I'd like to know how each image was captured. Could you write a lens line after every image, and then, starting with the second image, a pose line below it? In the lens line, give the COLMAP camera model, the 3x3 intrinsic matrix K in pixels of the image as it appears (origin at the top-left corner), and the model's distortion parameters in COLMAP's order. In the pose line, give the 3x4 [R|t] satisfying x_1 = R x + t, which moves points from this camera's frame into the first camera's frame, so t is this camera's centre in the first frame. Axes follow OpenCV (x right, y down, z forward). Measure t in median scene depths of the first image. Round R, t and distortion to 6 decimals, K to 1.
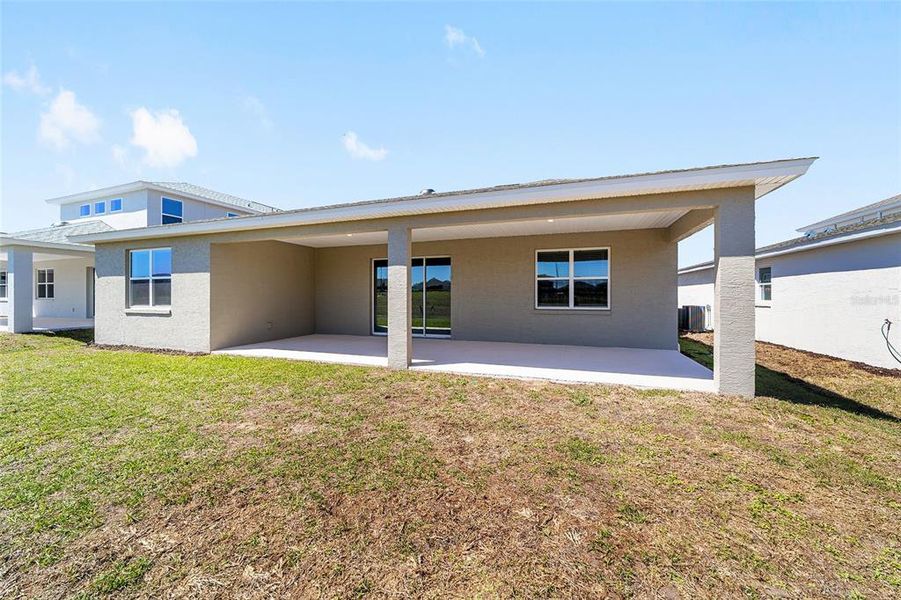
lens RADIAL K [[345.4, 0, 448.1], [0, 345.4, 296.9], [0, 0, 1]] dist [-0.009960, 0.005438]
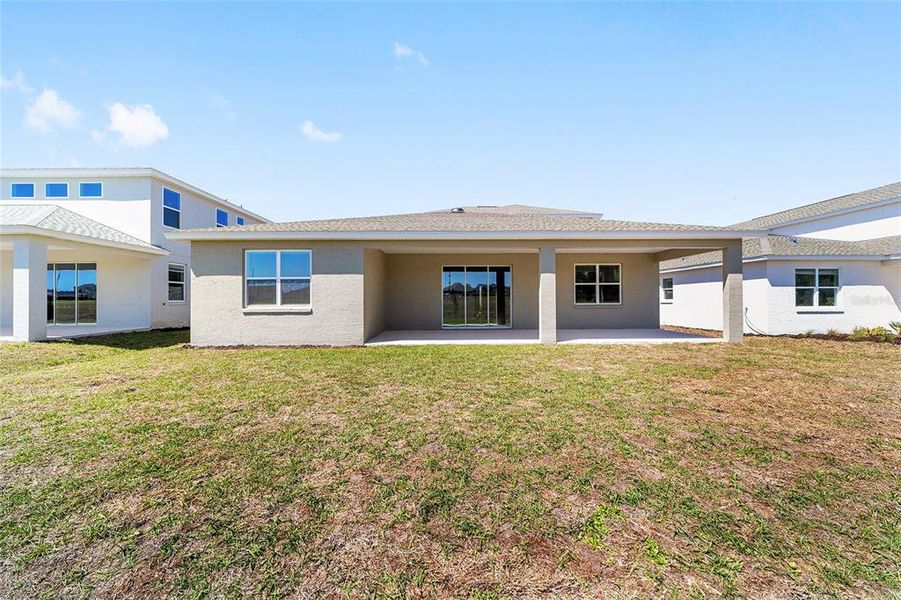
lens RADIAL K [[345.4, 0, 452.0], [0, 345.4, 306.2], [0, 0, 1]] dist [-0.009960, 0.005438]
pose [[0.934730, -0.010618, 0.355200, -0.724508], [0.007001, 0.999910, 0.011467, 0.021001], [-0.355289, -0.008232, 0.934720, -0.155417]]
